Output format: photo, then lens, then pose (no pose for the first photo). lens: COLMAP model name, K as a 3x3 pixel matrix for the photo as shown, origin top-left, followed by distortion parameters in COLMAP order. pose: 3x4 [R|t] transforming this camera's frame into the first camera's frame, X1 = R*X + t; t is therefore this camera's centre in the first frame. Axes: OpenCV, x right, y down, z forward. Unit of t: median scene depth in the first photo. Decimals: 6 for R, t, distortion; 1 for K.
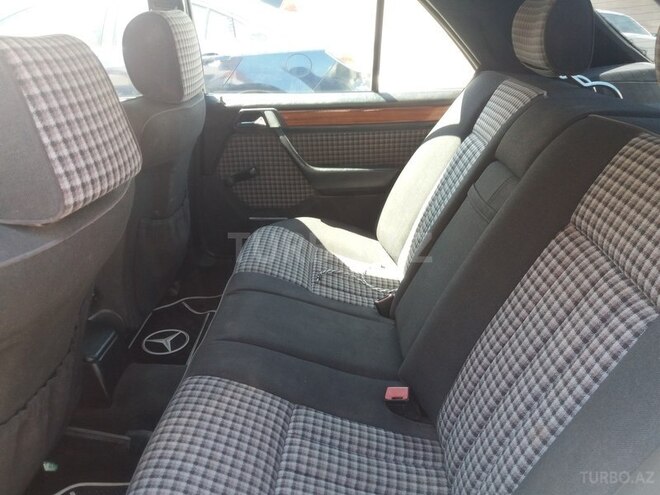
lens RADIAL K [[537.8, 0, 332.0], [0, 537.8, 249.9], [0, 0, 1]] dist [0.056681, -0.102499]
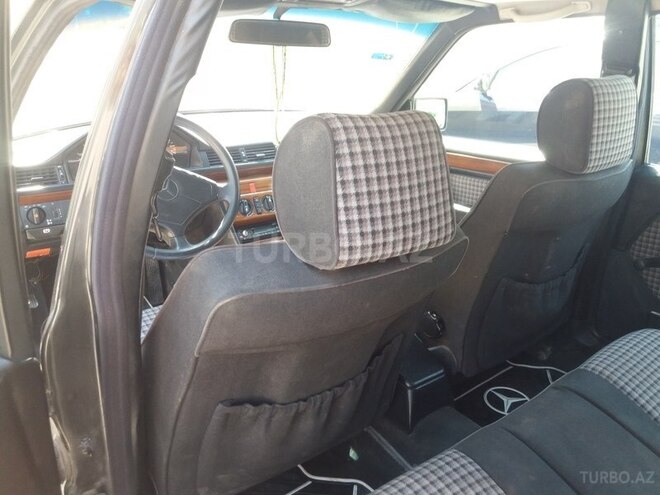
lens RADIAL K [[537.8, 0, 334.5], [0, 537.8, 249.0], [0, 0, 1]] dist [0.056681, -0.102499]
pose [[0.644988, 0.277237, -0.712131, 0.267531], [-0.320395, 0.944120, 0.077365, -0.156957], [0.693785, 0.178264, 0.697771, 0.140434]]
